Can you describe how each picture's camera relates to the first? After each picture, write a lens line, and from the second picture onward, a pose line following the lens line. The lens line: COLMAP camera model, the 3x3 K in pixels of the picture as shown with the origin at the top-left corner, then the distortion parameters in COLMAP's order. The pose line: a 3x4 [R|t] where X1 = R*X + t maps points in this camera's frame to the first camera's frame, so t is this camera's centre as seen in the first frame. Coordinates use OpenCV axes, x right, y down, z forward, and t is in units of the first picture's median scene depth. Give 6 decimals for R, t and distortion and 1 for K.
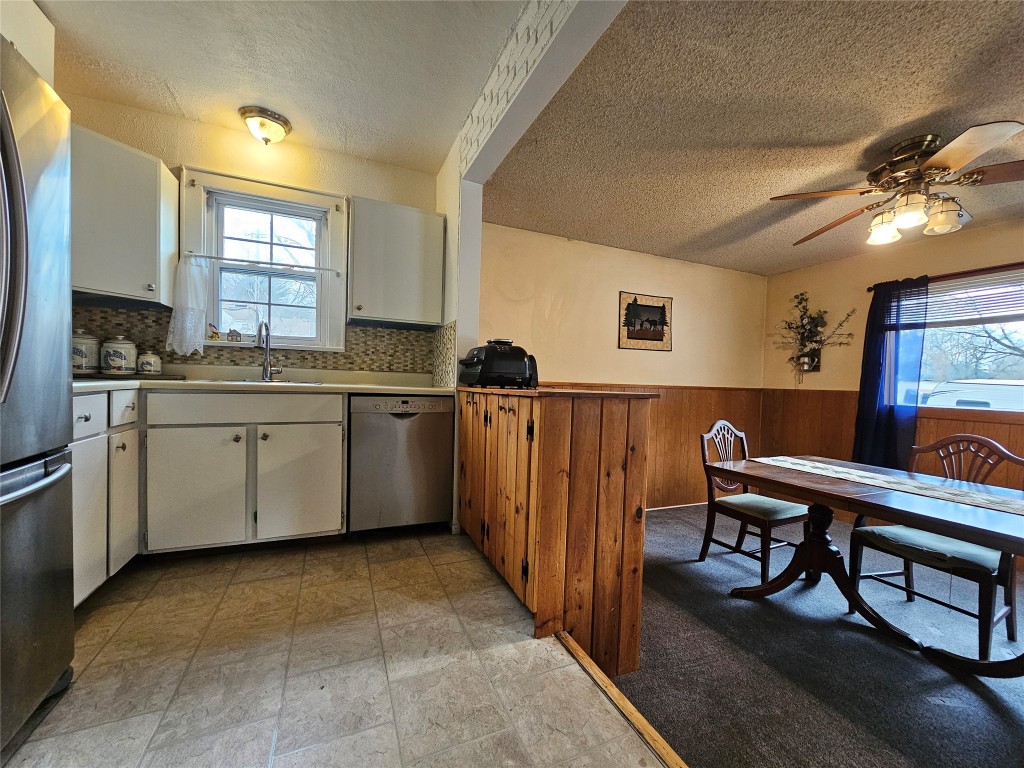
lens RADIAL K [[416.1, 0, 515.4], [0, 416.1, 391.7], [0, 0, 1]] dist [-0.001887, 0.002057]
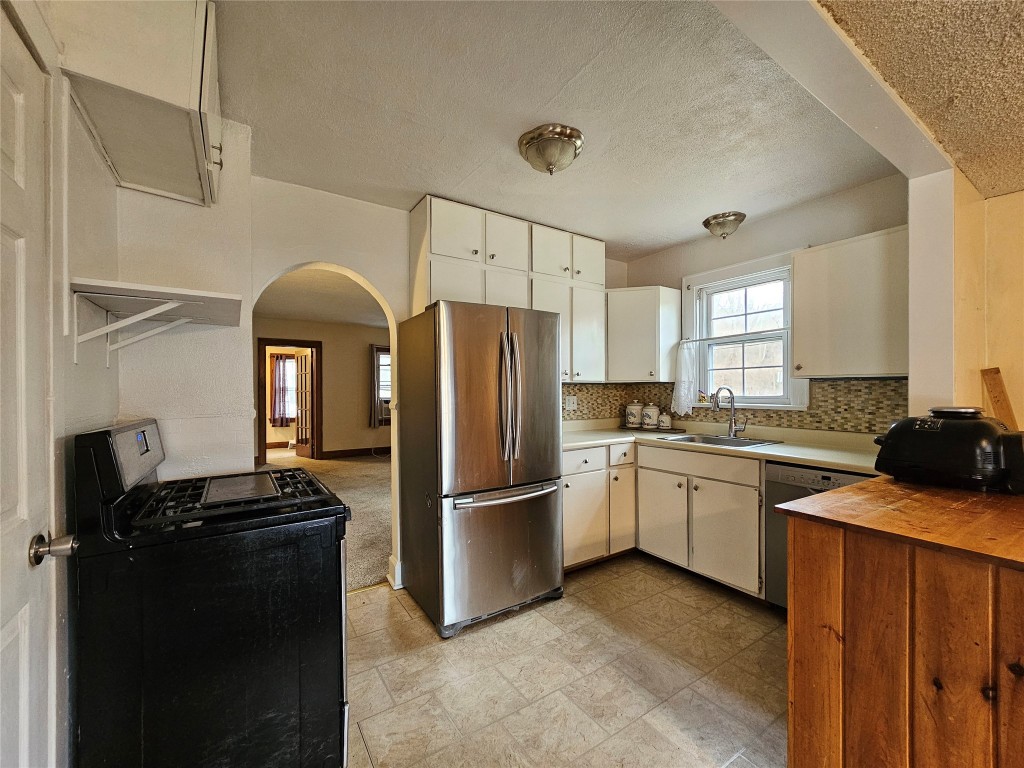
lens RADIAL K [[416.1, 0, 516.2], [0, 416.1, 392.9], [0, 0, 1]] dist [-0.001887, 0.002057]
pose [[0.174995, -0.024240, -0.984271, 0.519935], [-0.017183, 0.999469, -0.027670, -0.128320], [0.984419, 0.021755, 0.174485, 0.249213]]
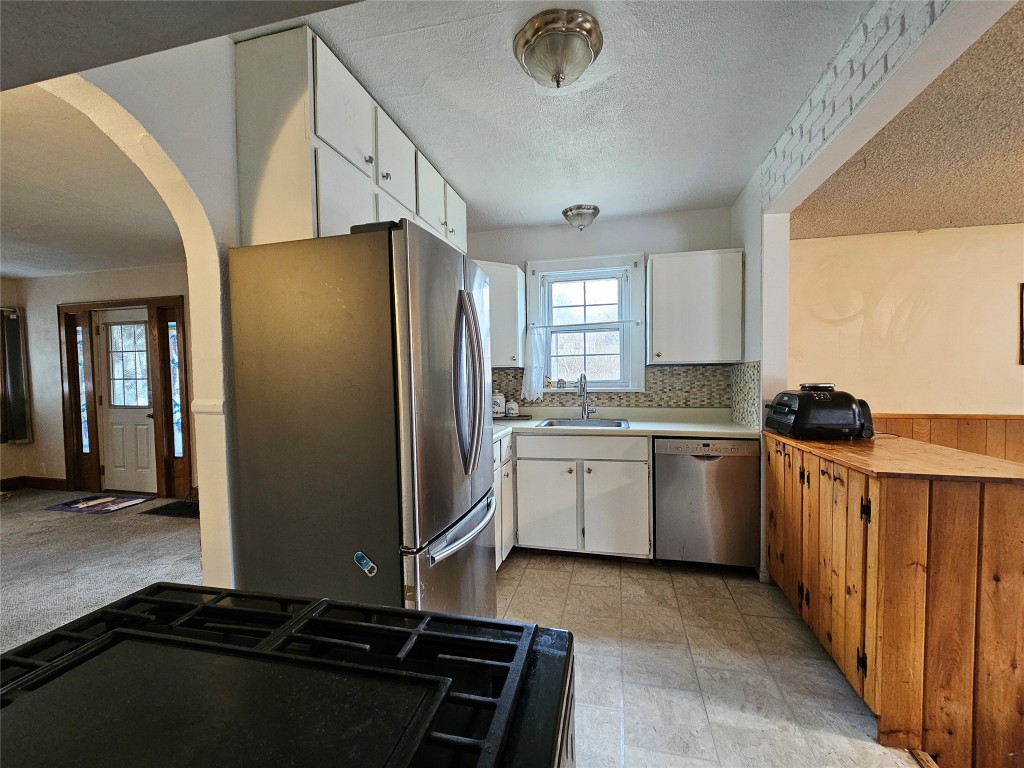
lens RADIAL K [[416.1, 0, 515.5], [0, 416.1, 392.3], [0, 0, 1]] dist [-0.001887, 0.002057]
pose [[0.795101, -0.019054, -0.606177, -0.011757], [0.022033, 0.999754, -0.002525, -0.128859], [0.606076, -0.011348, 0.795326, -0.130545]]
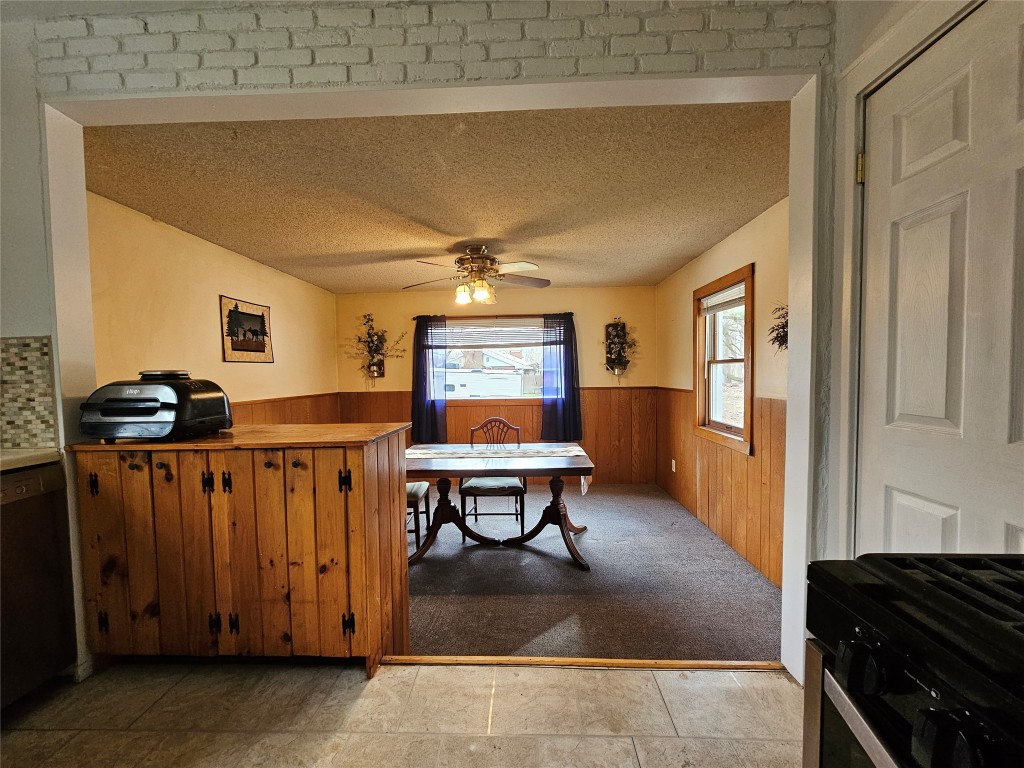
lens RADIAL K [[416.1, 0, 512.0], [0, 416.1, 392.0], [0, 0, 1]] dist [-0.001887, 0.002057]
pose [[0.427579, -0.077548, 0.900646, -0.478243], [0.051645, 0.996782, 0.061307, -0.111475], [-0.902502, 0.020300, 0.430208, 0.164347]]
